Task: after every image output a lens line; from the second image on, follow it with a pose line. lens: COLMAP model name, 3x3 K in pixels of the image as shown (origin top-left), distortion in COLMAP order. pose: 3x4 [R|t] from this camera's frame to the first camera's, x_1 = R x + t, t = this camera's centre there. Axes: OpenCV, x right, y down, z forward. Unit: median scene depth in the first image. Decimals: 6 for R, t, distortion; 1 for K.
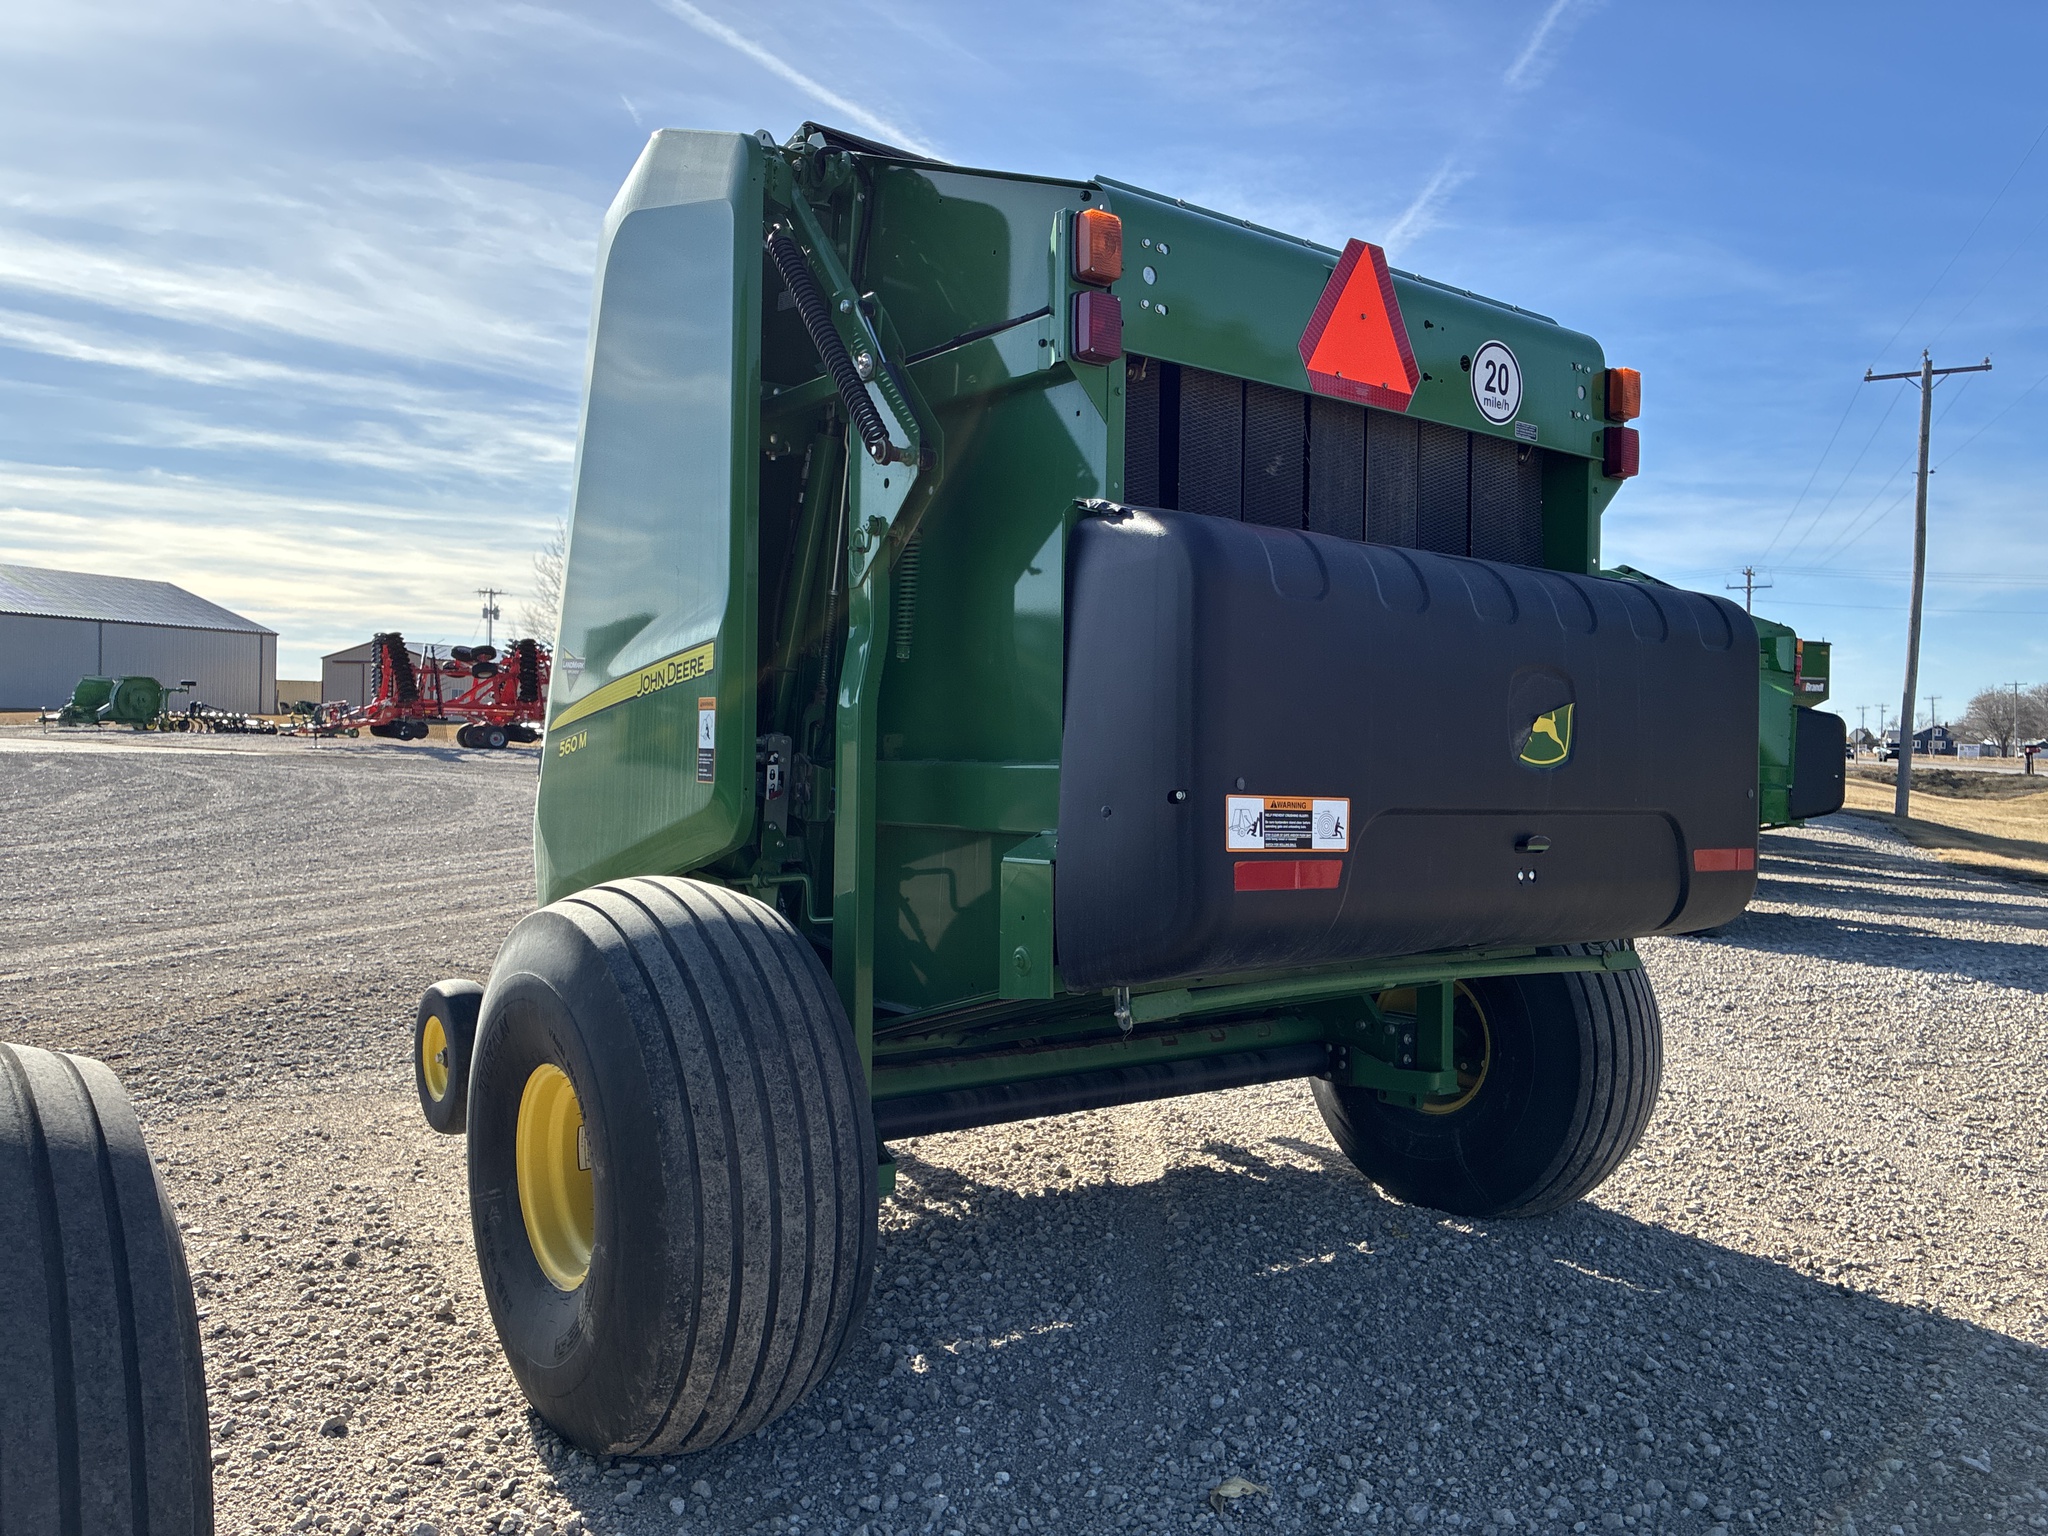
lens RADIAL K [[1633.9, 0, 1030.5], [0, 1633.9, 756.1], [0, 0, 1]] dist [0.007801, -0.011334]
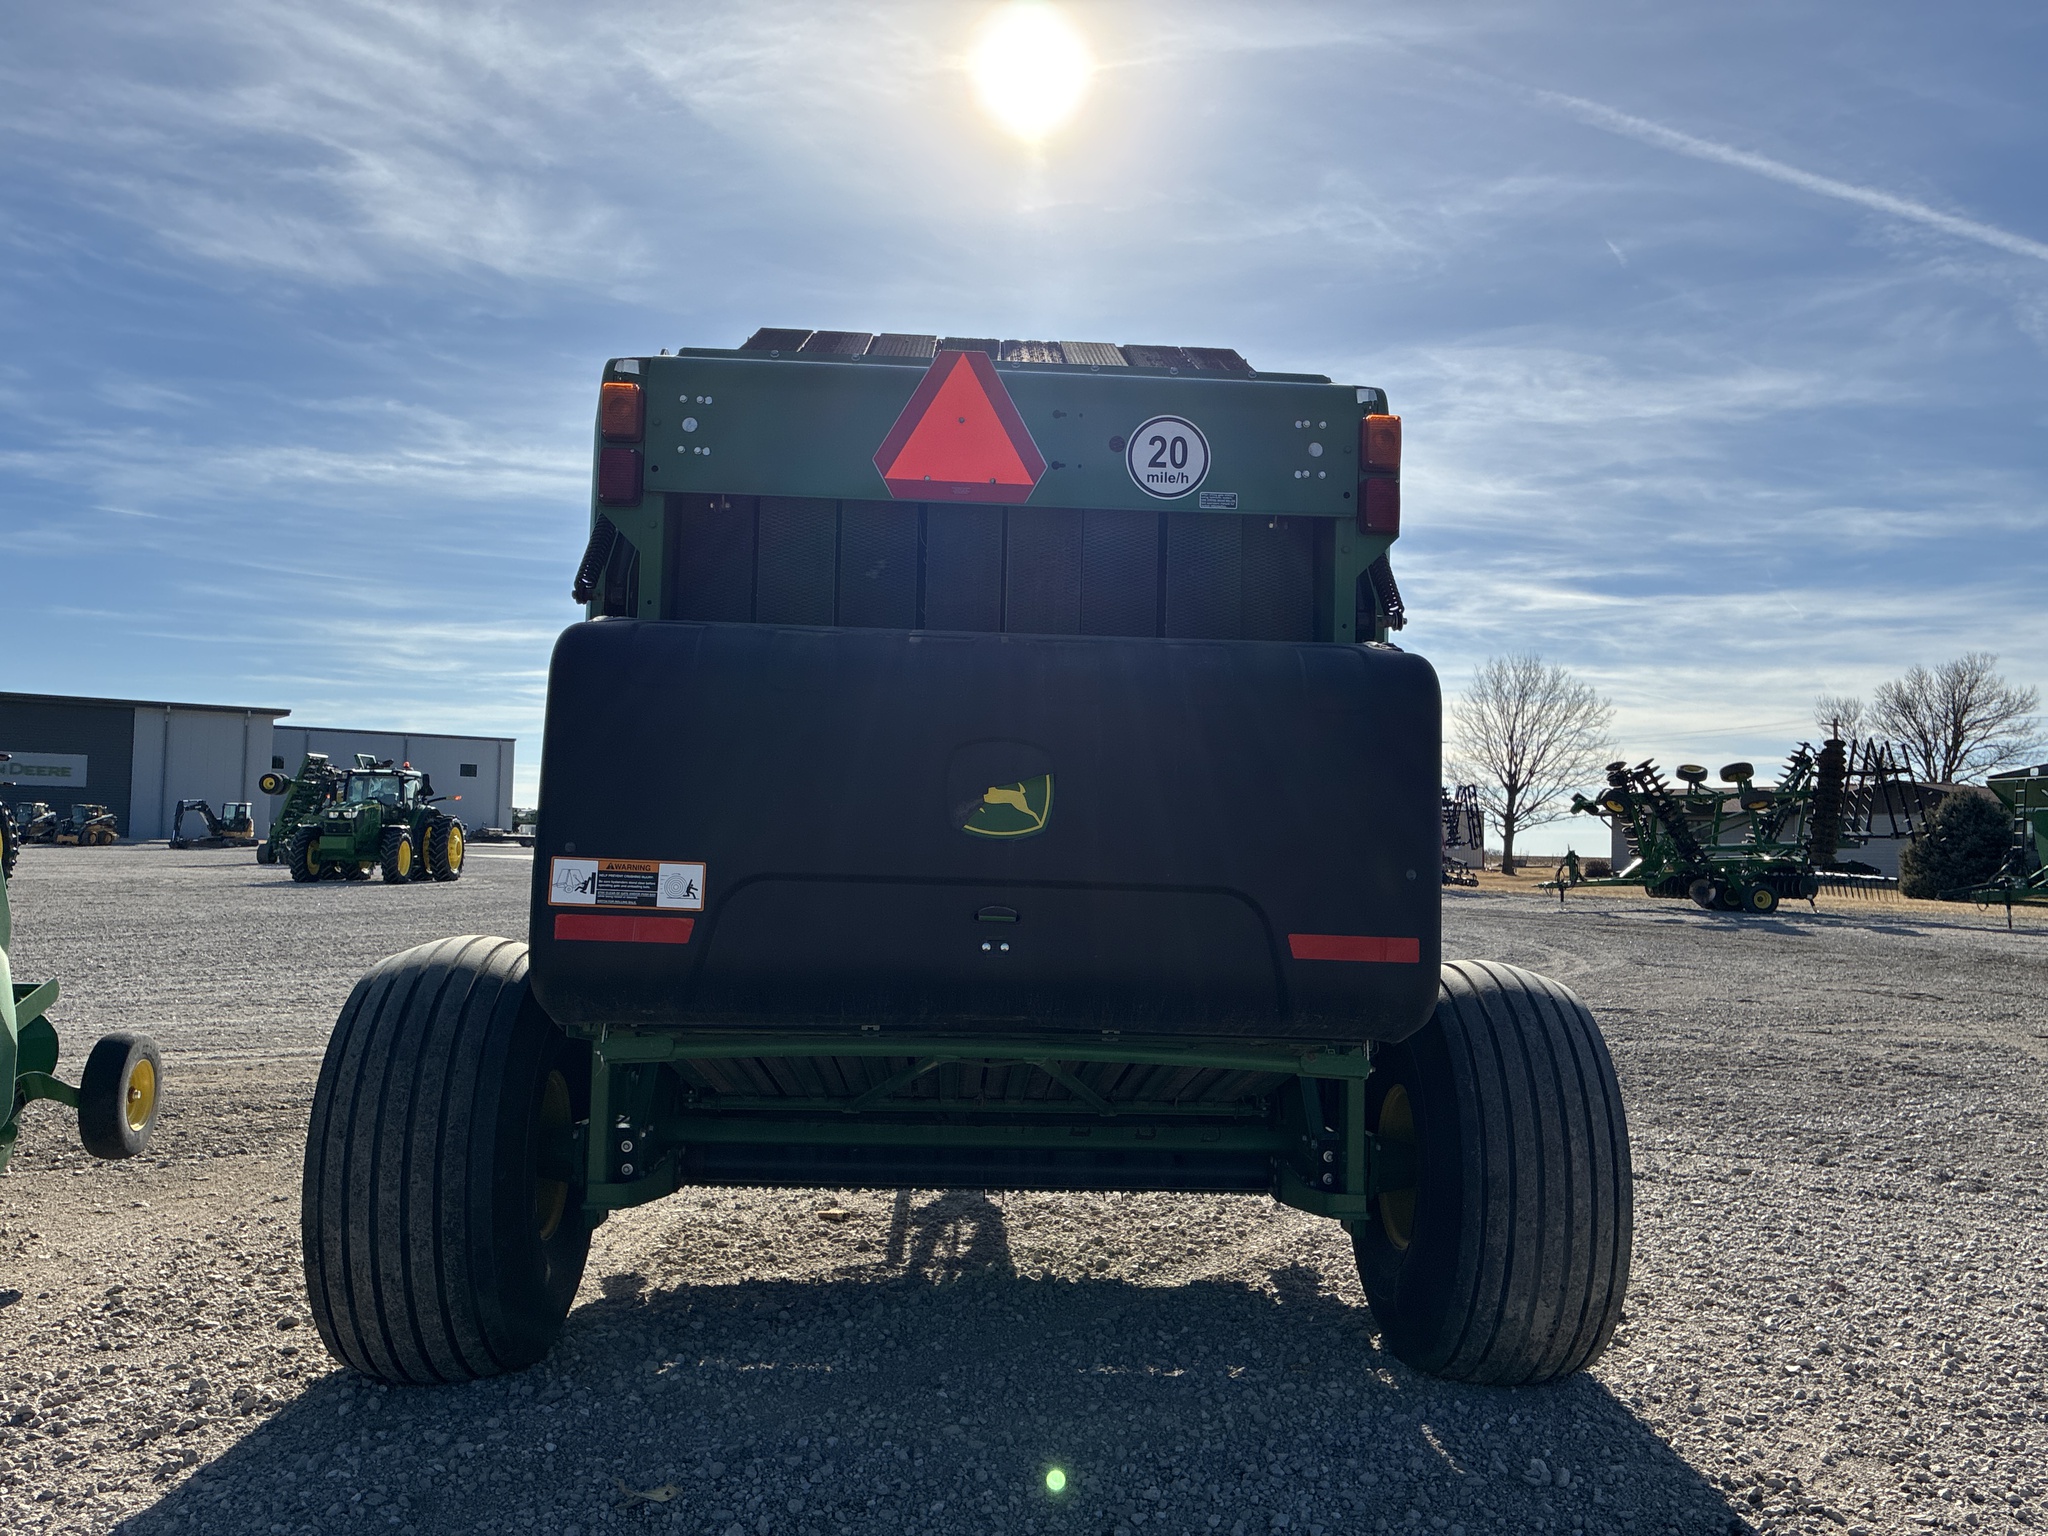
lens RADIAL K [[1633.9, 0, 1030.5], [0, 1633.9, 756.1], [0, 0, 1]] dist [0.007801, -0.011334]
pose [[0.811346, -0.046255, -0.582733, 0.774954], [-0.007107, 0.996010, -0.088956, 0.038349], [0.584523, 0.076315, 0.807781, 0.170407]]
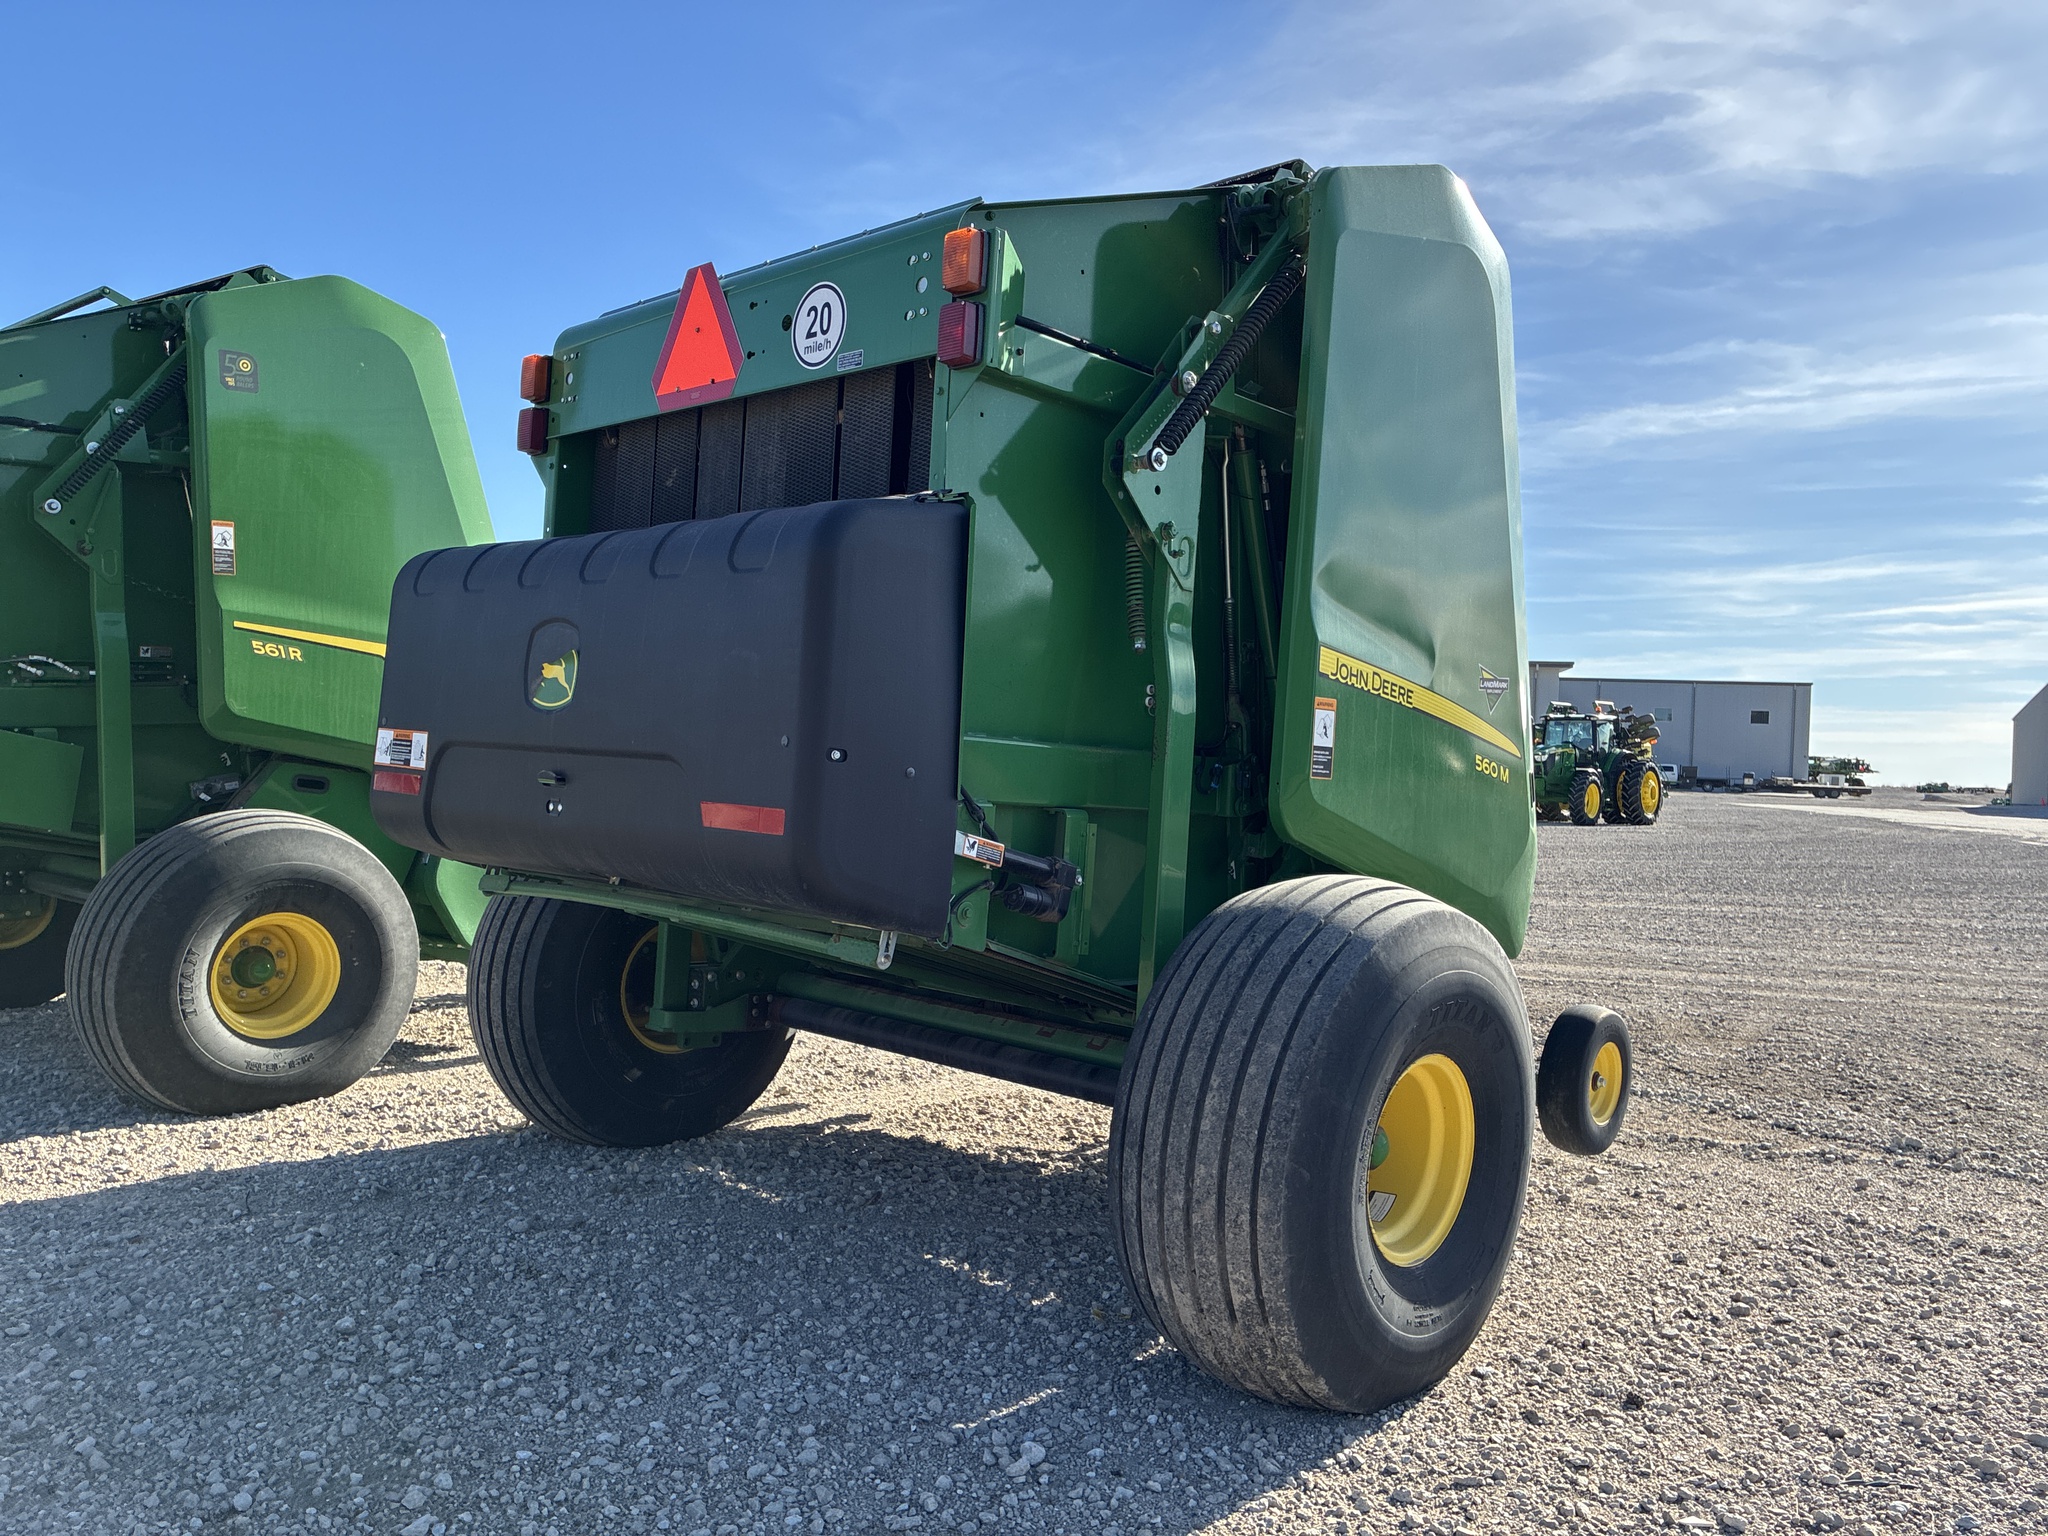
lens RADIAL K [[1623.5, 0, 1081.3], [0, 1623.5, 769.6], [0, 0, 1]] dist [0.135234, -0.179125]
pose [[0.109402, -0.022380, -0.993746, 1.244976], [-0.053082, 0.998188, -0.028324, 0.051161], [0.992579, 0.055849, 0.108016, 1.054351]]
